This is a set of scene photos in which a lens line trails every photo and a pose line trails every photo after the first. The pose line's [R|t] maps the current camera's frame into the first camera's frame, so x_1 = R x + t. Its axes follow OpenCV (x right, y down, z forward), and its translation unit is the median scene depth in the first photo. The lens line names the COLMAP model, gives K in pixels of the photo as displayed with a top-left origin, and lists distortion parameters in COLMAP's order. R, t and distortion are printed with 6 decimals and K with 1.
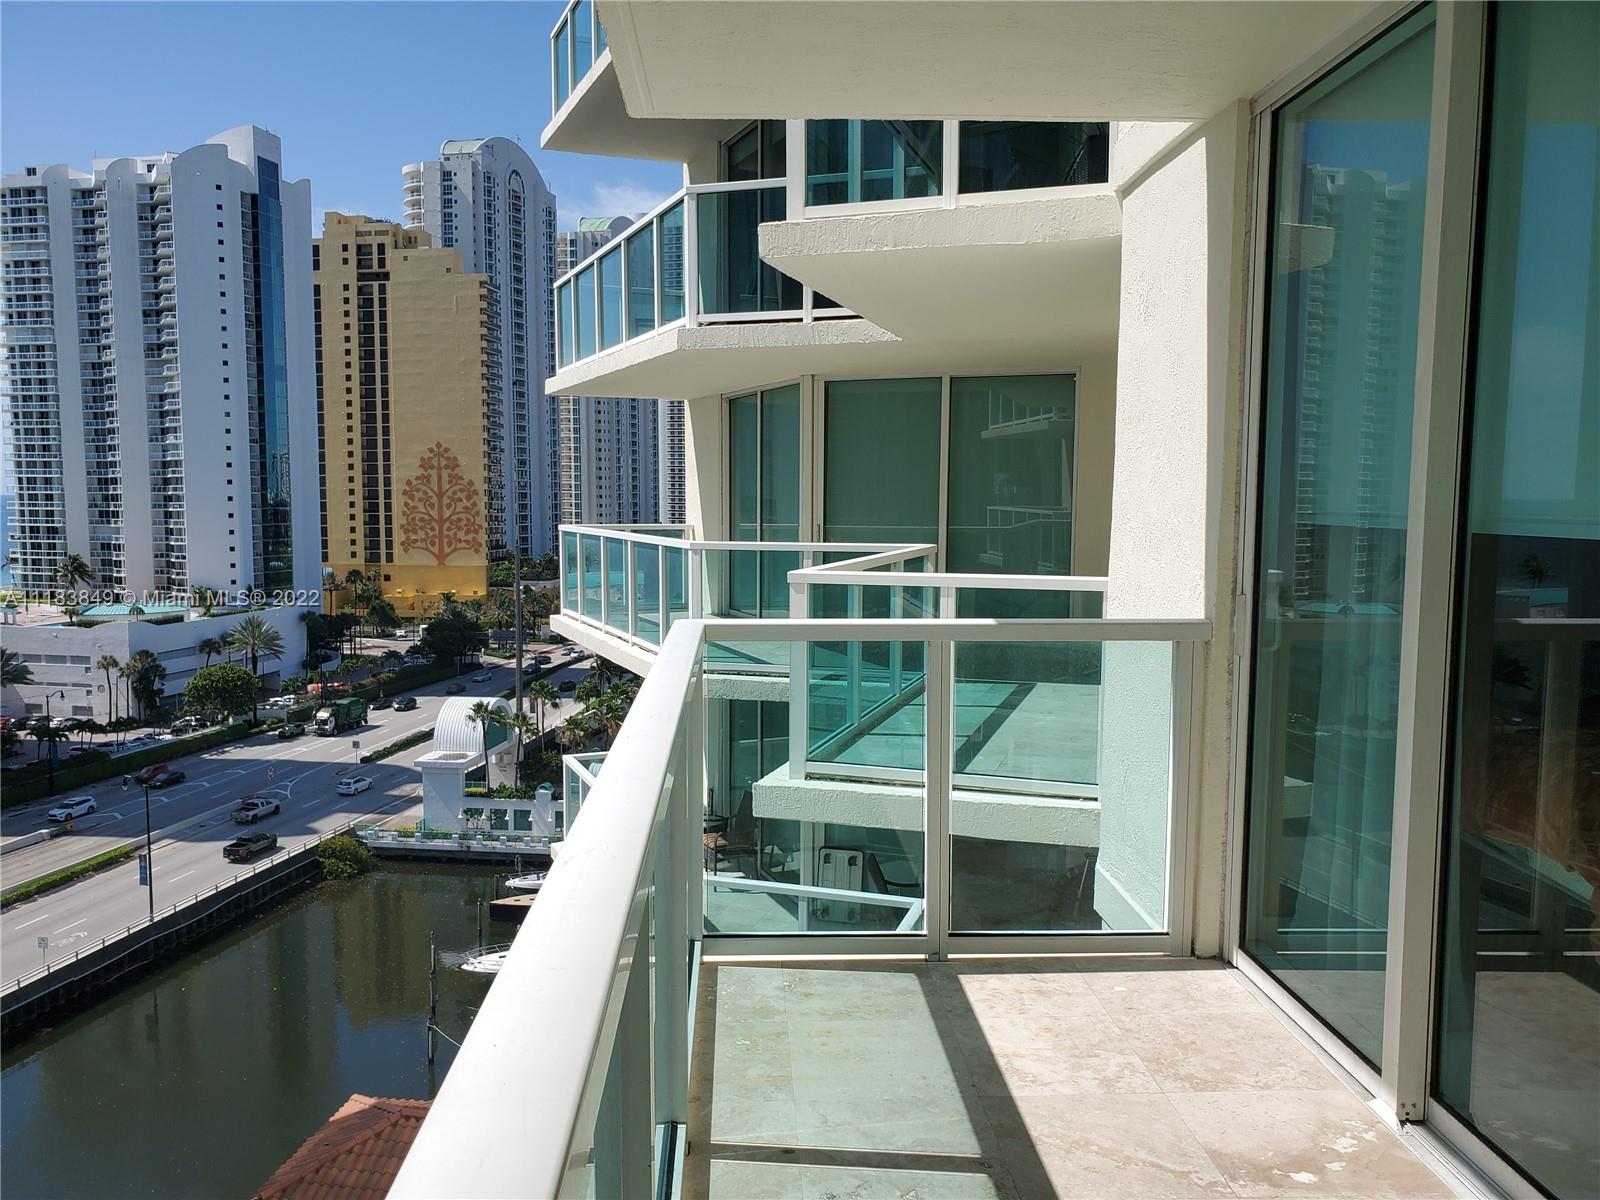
lens RADIAL K [[1262.6, 0, 797.6], [0, 1262.6, 607.5], [0, 0, 1]] dist [0.032595, -0.039705]
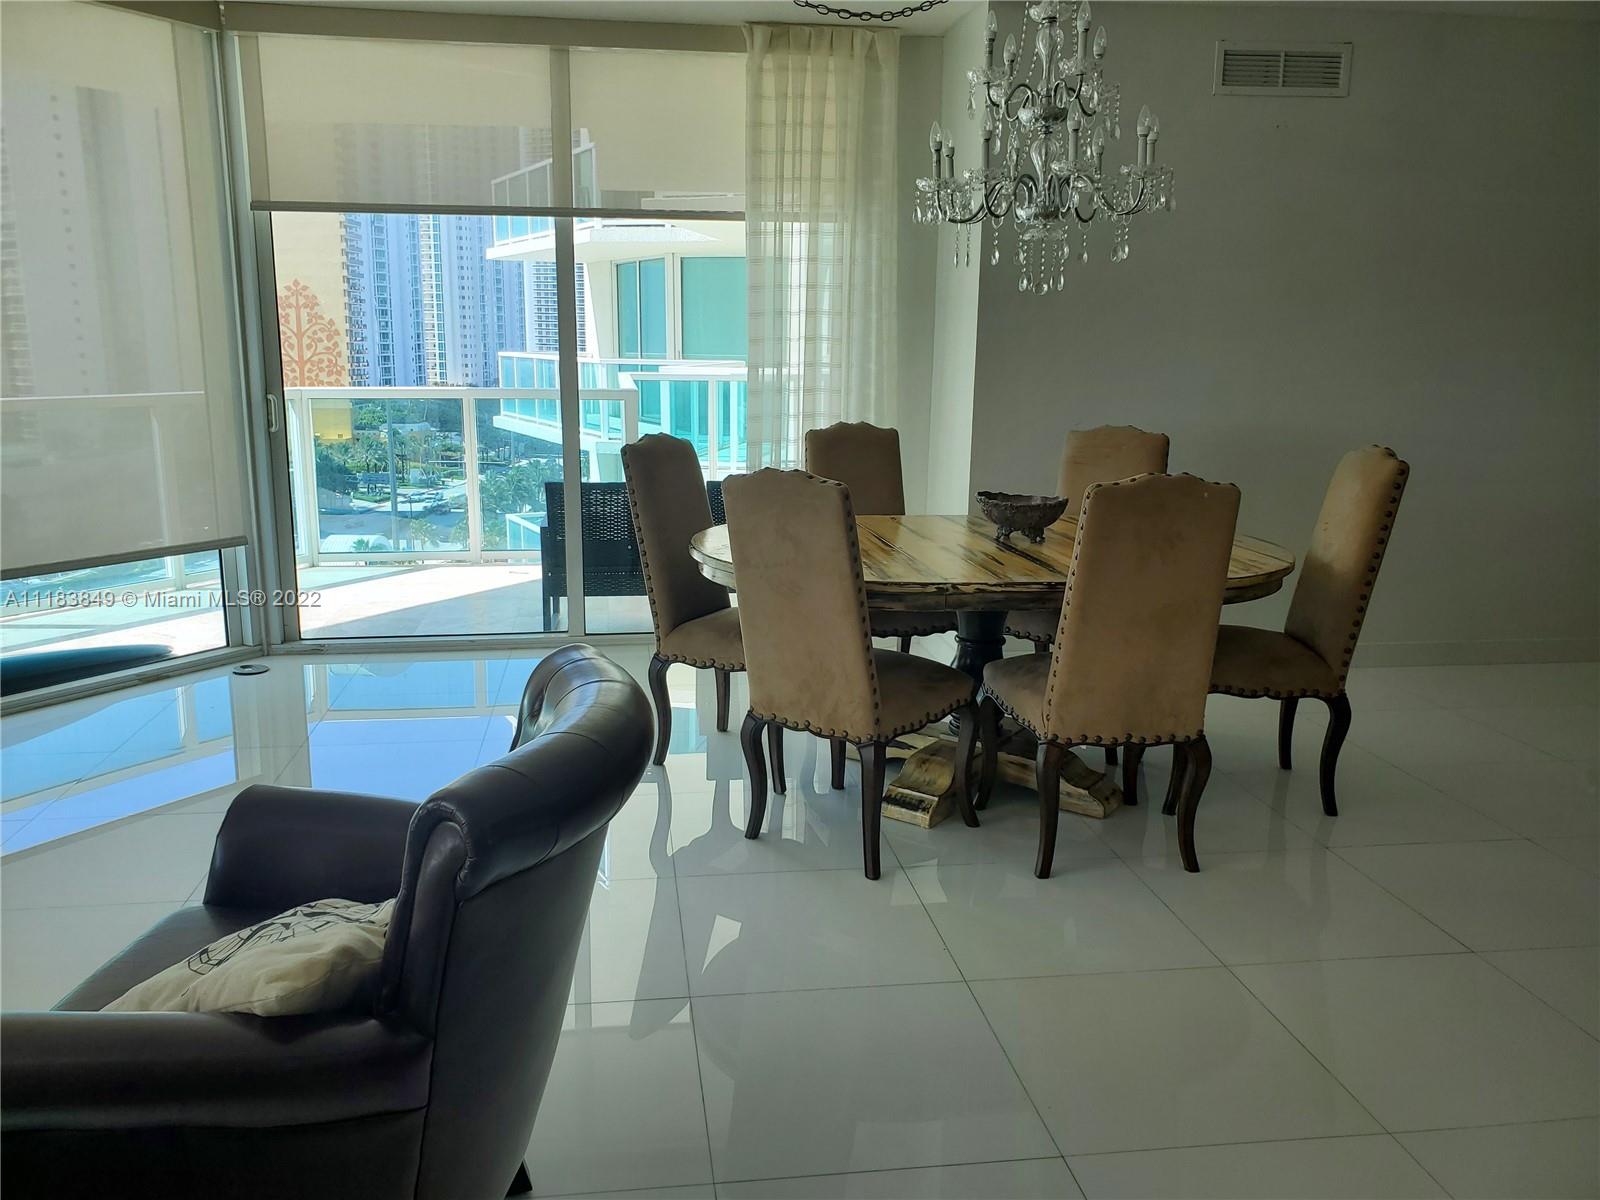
lens RADIAL K [[1262.6, 0, 756.9], [0, 1262.6, 592.8], [0, 0, 1]] dist [0.032595, -0.039705]
pose [[0.997645, -0.012526, 0.067436, 0.004691], [0.004945, 0.993761, 0.111422, 0.046241], [-0.068411, -0.110826, 0.991483, -0.461887]]
